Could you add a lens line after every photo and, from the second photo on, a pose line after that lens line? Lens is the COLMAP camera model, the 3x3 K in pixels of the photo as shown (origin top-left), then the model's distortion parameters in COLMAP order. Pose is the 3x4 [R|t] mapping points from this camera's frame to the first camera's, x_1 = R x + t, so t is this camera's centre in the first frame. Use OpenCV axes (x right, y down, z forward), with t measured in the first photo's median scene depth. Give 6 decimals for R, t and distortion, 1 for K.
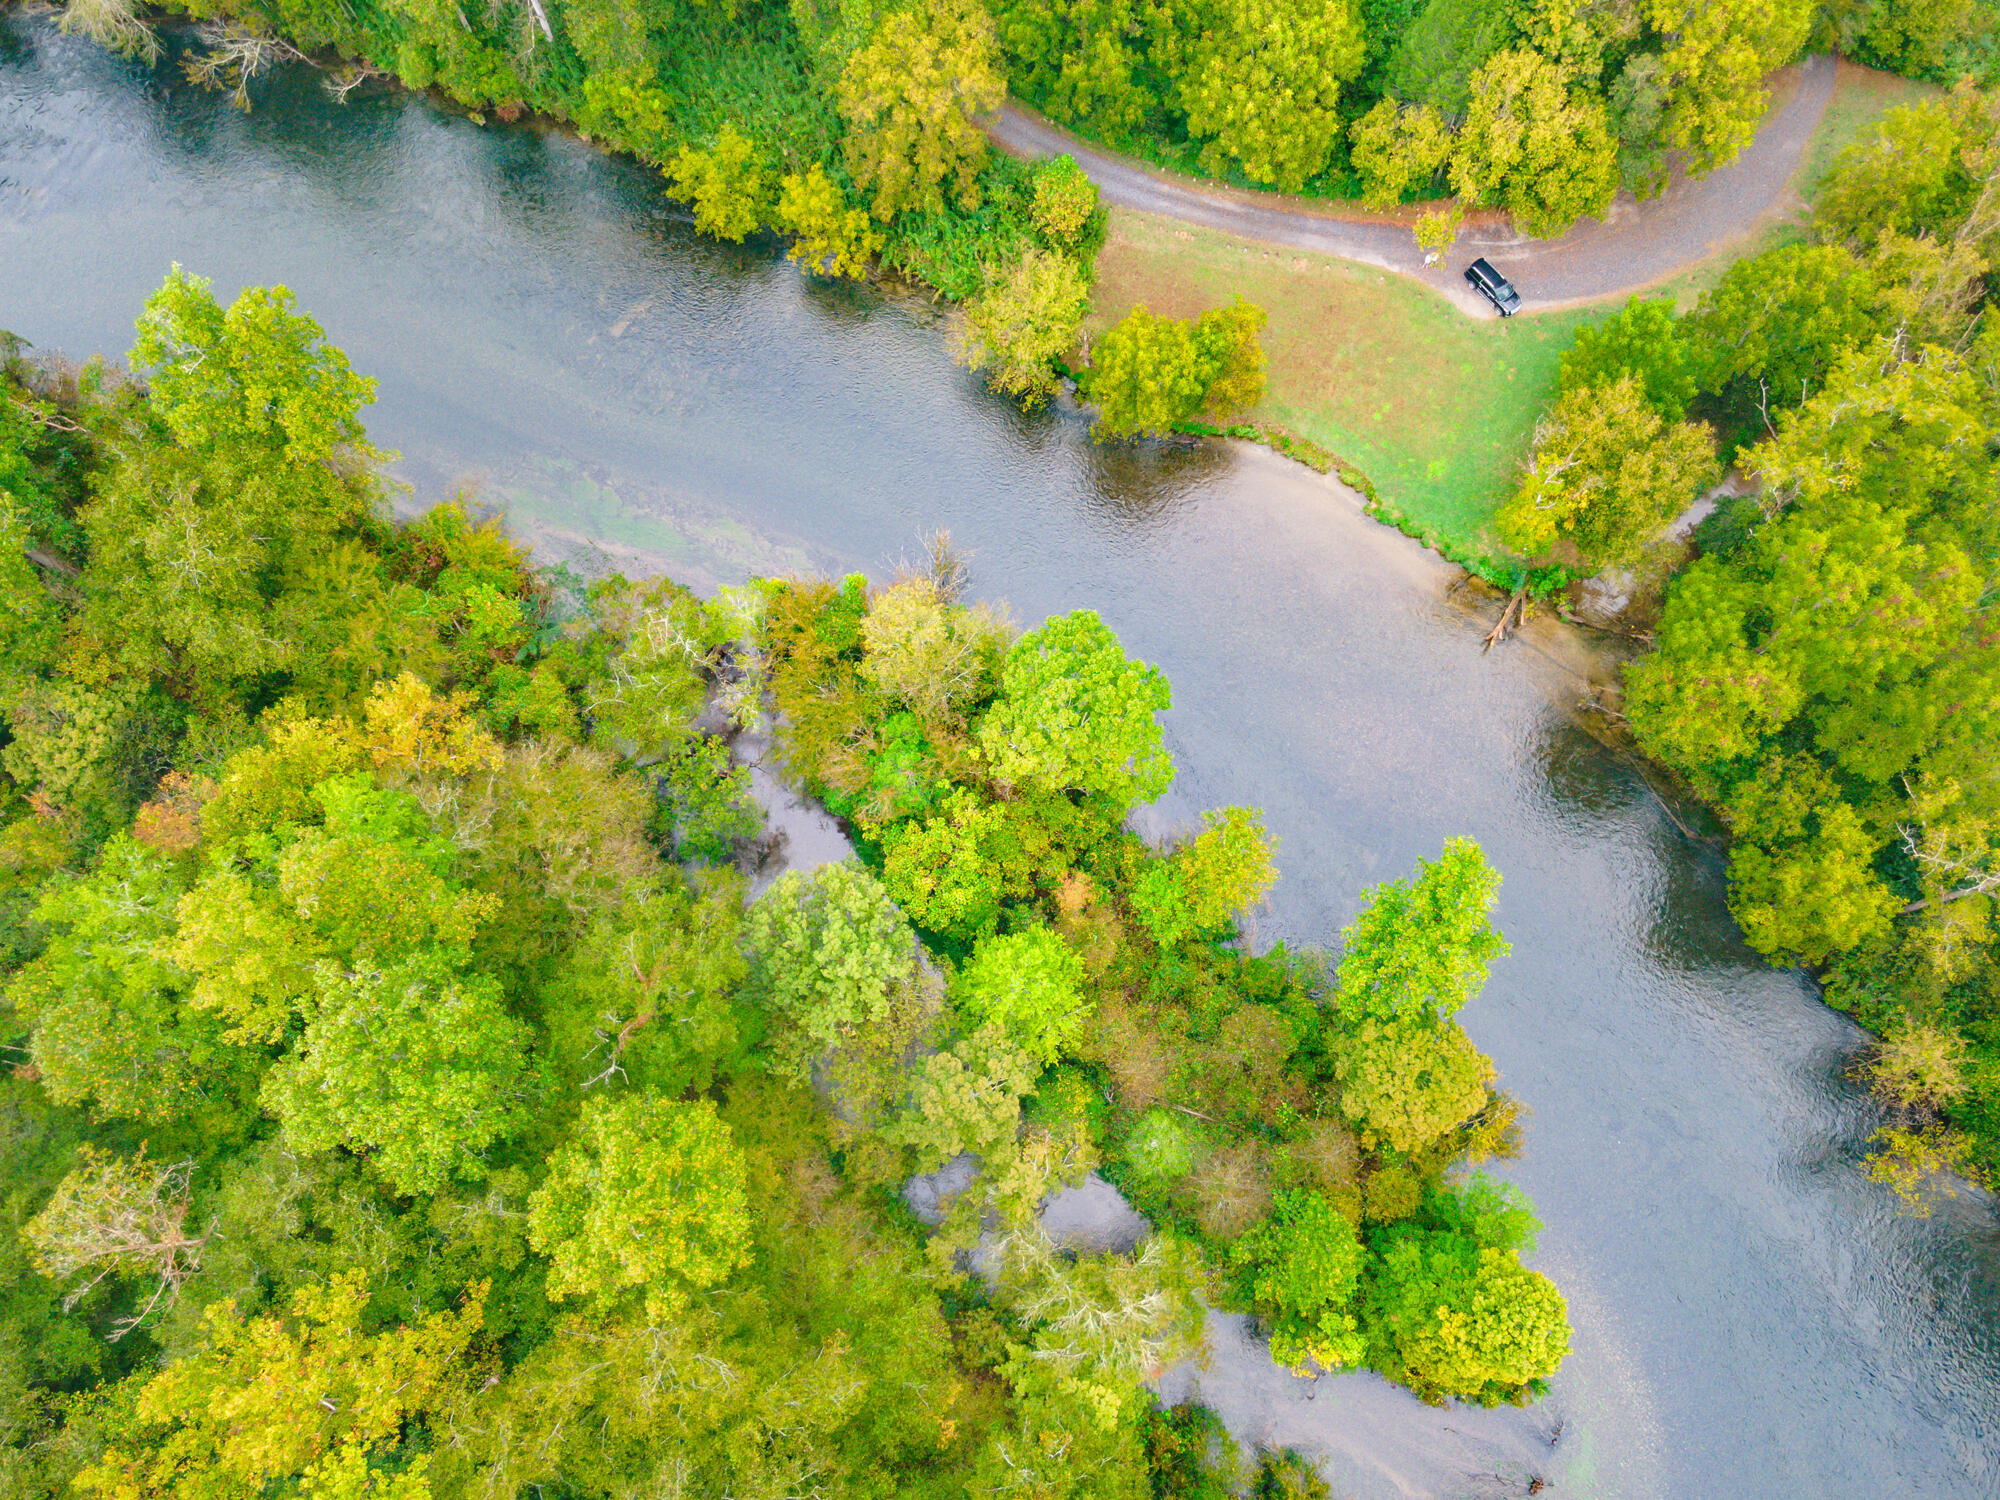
lens RADIAL K [[1461.1, 0, 1007.7], [0, 1461.1, 739.9], [0, 0, 1]] dist [0.022929, 0.041491]
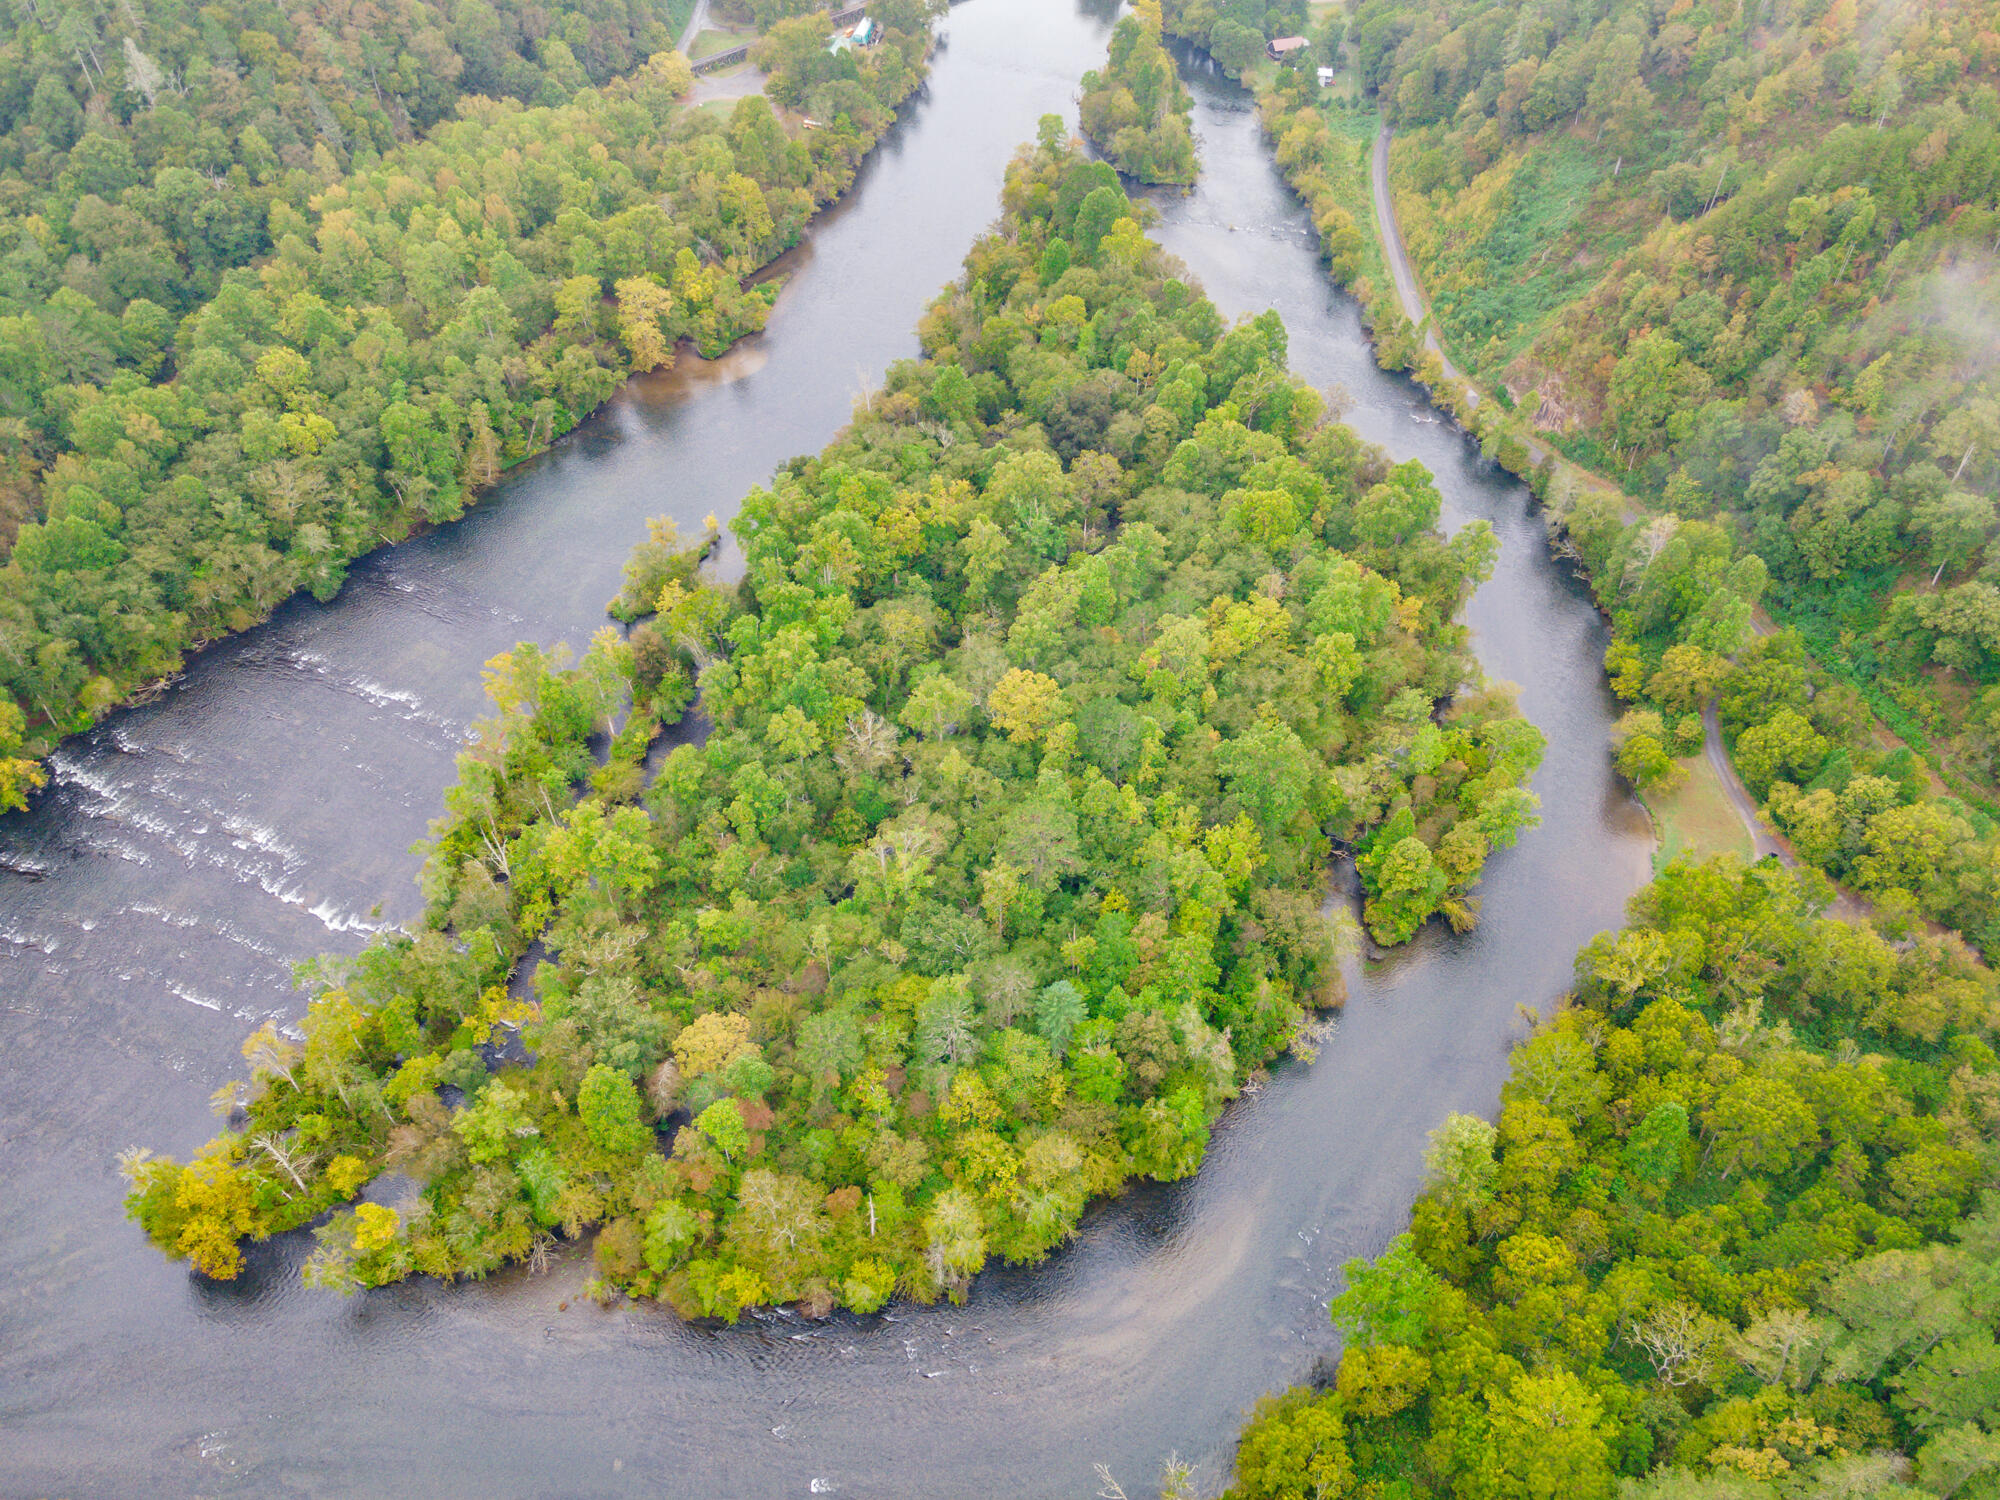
lens RADIAL K [[1461.1, 0, 1005.0], [0, 1461.1, 747.9], [0, 0, 1]] dist [0.022929, 0.041491]
pose [[0.299904, 0.658734, -0.690020, 1.587601], [-0.919192, 0.393062, -0.024269, 0.891217], [0.255234, 0.641539, 0.723383, -1.296155]]
